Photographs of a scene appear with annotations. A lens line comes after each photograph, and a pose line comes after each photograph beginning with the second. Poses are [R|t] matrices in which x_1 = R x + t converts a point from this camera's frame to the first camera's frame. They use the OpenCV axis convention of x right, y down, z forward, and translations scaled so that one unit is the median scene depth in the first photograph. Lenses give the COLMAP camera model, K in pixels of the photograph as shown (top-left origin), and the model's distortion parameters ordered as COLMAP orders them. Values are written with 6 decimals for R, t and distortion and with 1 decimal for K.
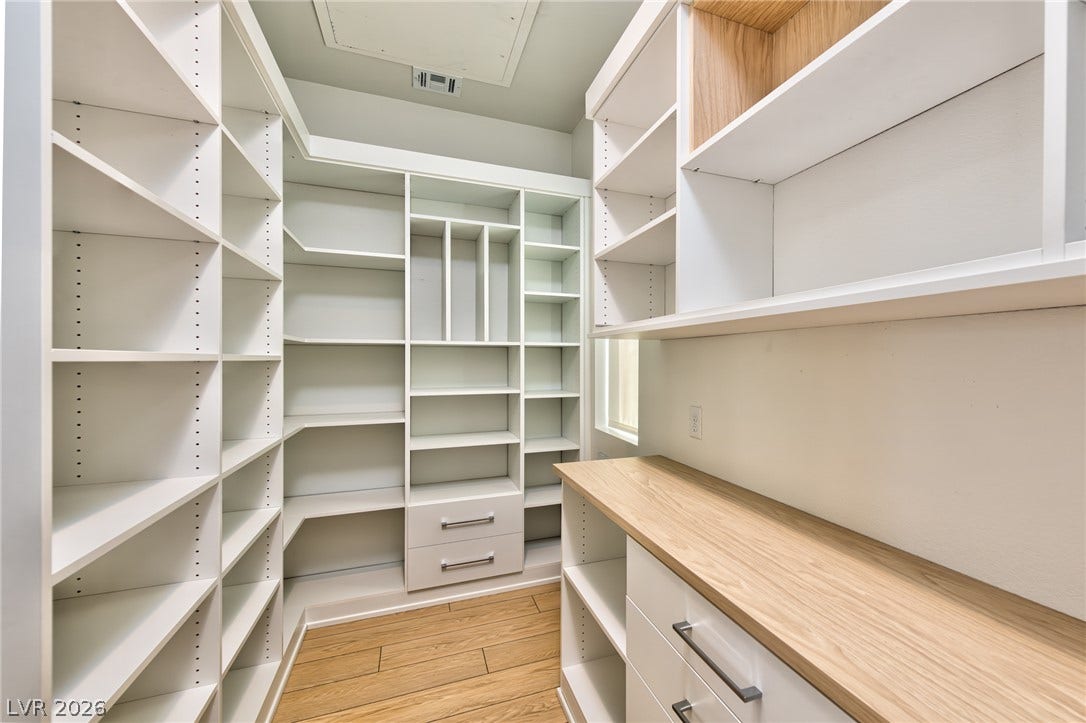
lens RADIAL K [[437.8, 0, 618.4], [0, 437.8, 354.9], [0, 0, 1]] dist [0.002406, -0.000107]
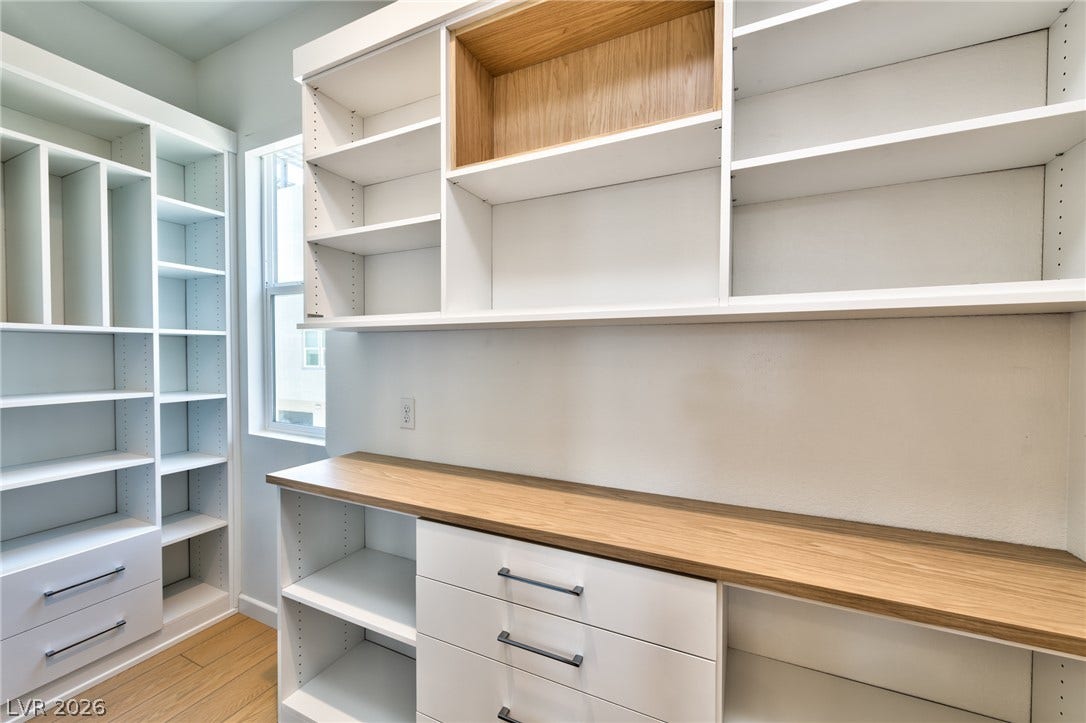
lens RADIAL K [[438.6, 0, 541.2], [0, 438.6, 353.1], [0, 0, 1]] dist [-0.000527, -0.000692]
pose [[0.778252, 0.001141, 0.627951, -0.220741], [-0.009343, 0.999909, 0.009763, -0.002014], [-0.627883, -0.013465, 0.778191, -0.006145]]
